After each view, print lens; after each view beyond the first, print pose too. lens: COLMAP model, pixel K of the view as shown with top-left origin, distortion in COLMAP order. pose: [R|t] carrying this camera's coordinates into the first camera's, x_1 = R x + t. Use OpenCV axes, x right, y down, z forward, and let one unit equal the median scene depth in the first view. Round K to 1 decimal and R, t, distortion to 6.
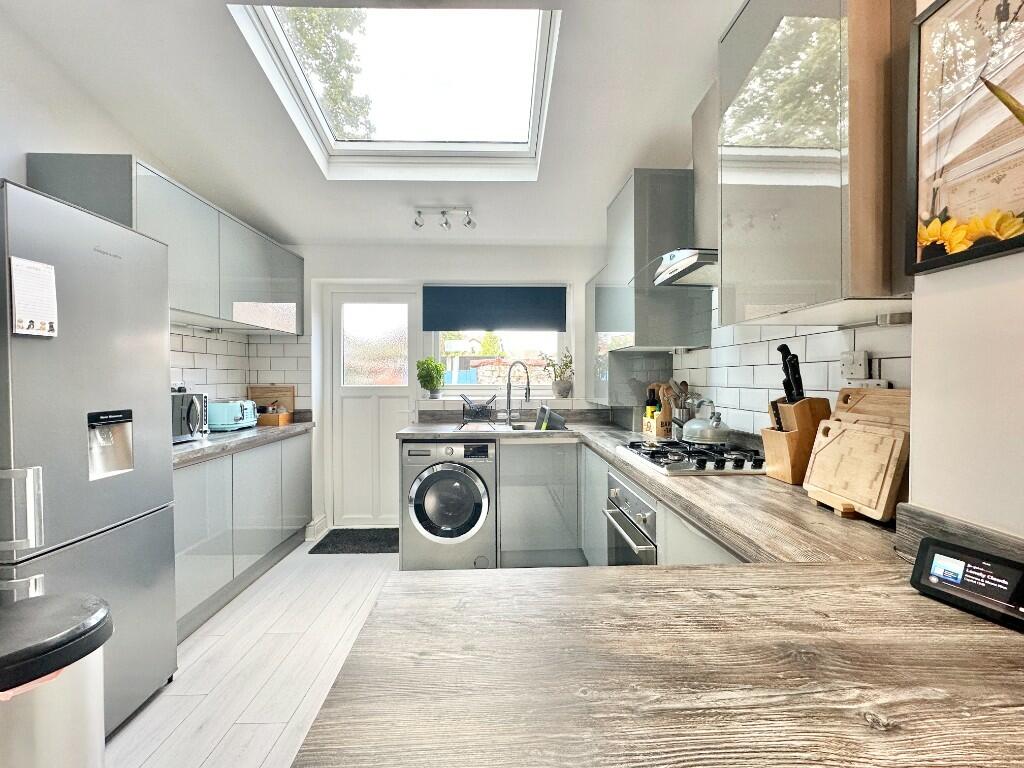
lens RADIAL K [[410.0, 0, 512.0], [0, 410.0, 384.0], [0, 0, 1]] dist [-0.000219, 0.000170]
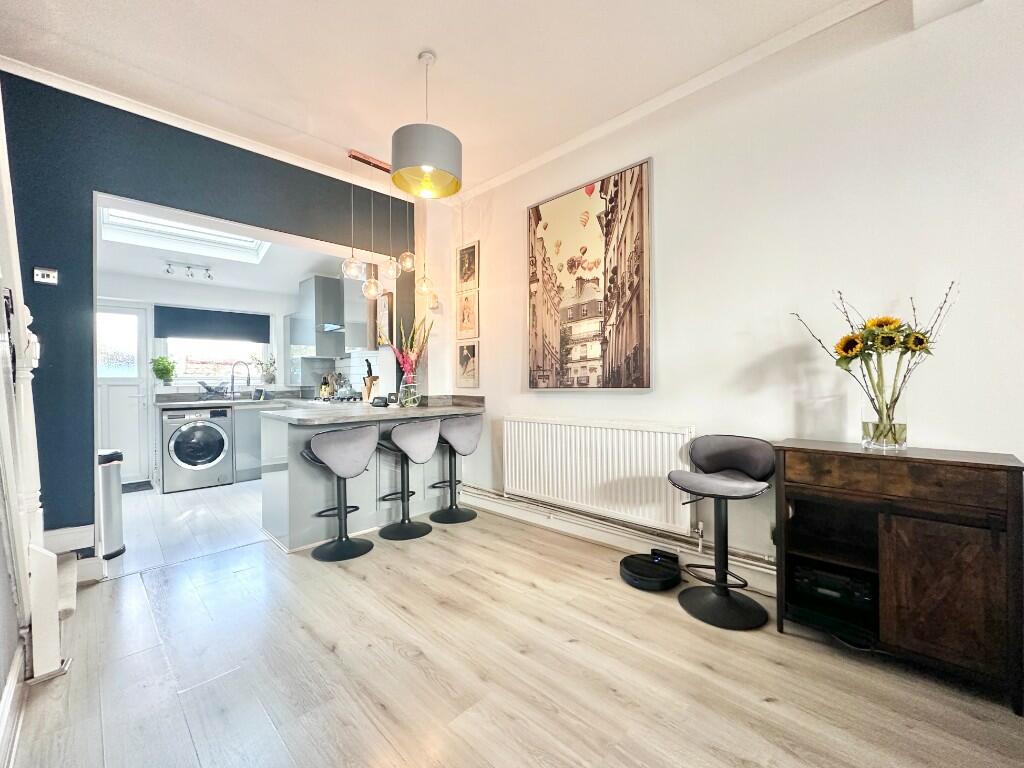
lens RADIAL K [[419.9, 0, 514.2], [0, 419.9, 383.3], [0, 0, 1]] dist [-0.008724, -0.000264]
pose [[0.734213, -0.008636, 0.678864, -0.337203], [0.012632, 0.999920, -0.000941, 0.051890], [-0.678801, 0.009267, 0.734264, -1.032531]]
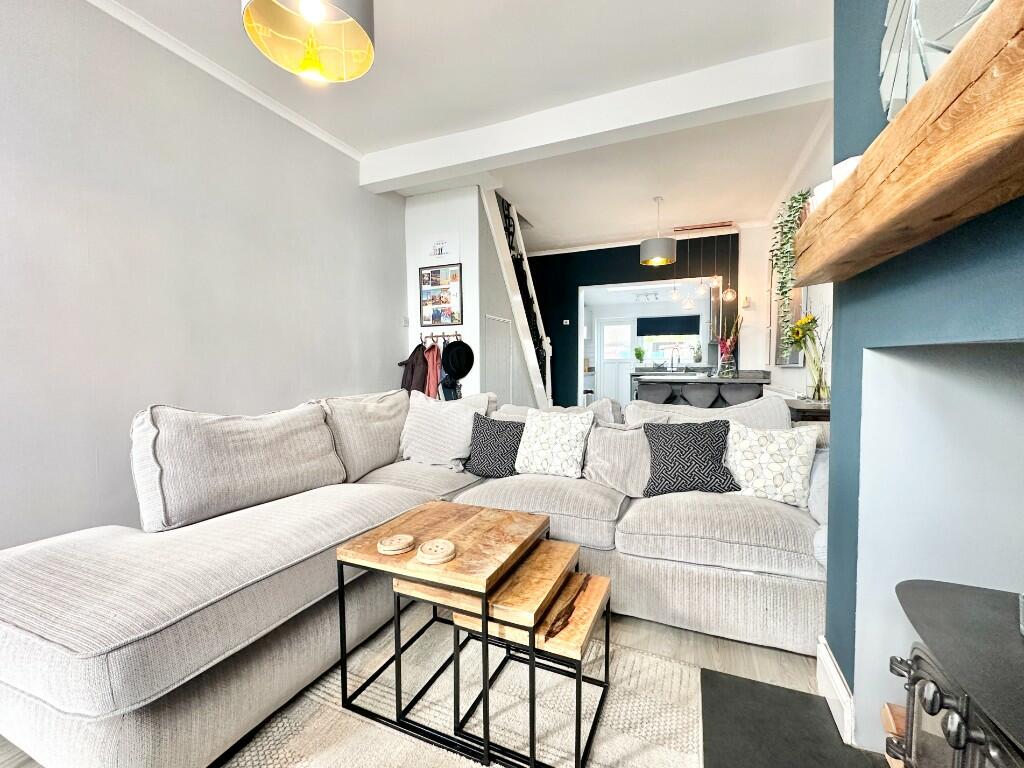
lens RADIAL K [[419.9, 0, 514.2], [0, 419.9, 383.3], [0, 0, 1]] dist [-0.008724, -0.000264]
pose [[0.903548, 0.016318, -0.428177, 0.248355], [-0.000162, 0.999288, 0.037741, 0.074151], [0.428488, -0.034032, 0.902906, -1.969687]]
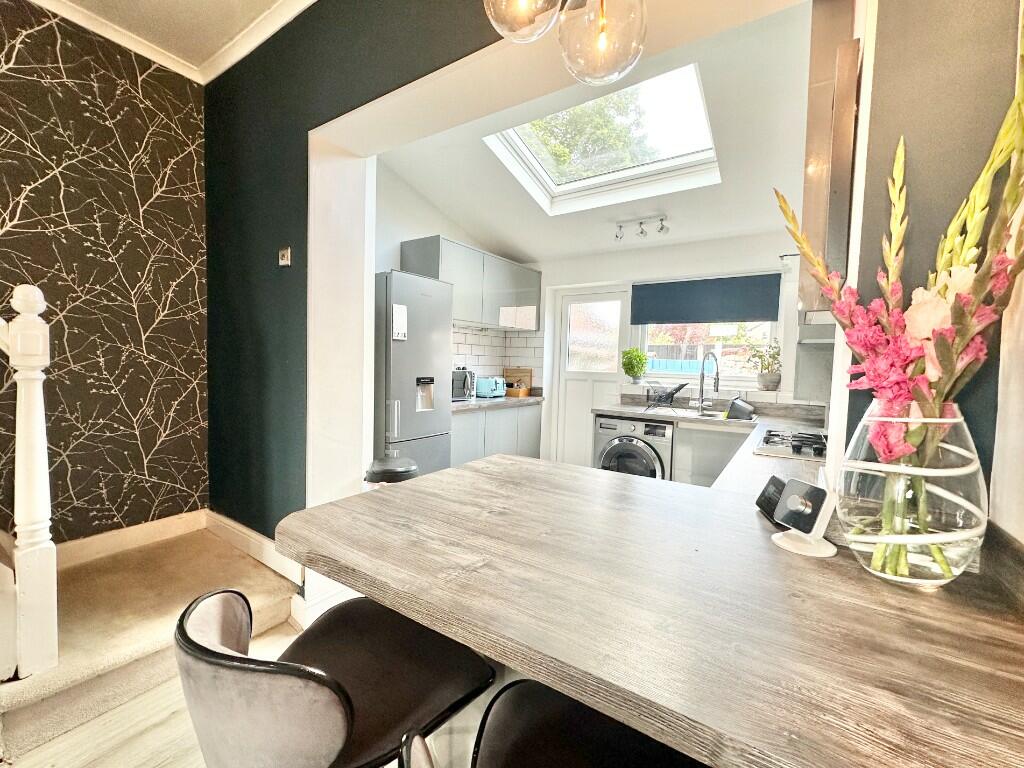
lens RADIAL K [[430.3, 0, 506.7], [0, 430.3, 387.4], [0, 0, 1]] dist [-0.011740, -0.000150]
pose [[0.805715, 0.058082, -0.589449, 0.262157], [-0.037342, 0.998182, 0.047315, 0.001519], [0.591125, -0.016111, 0.806419, -0.202322]]
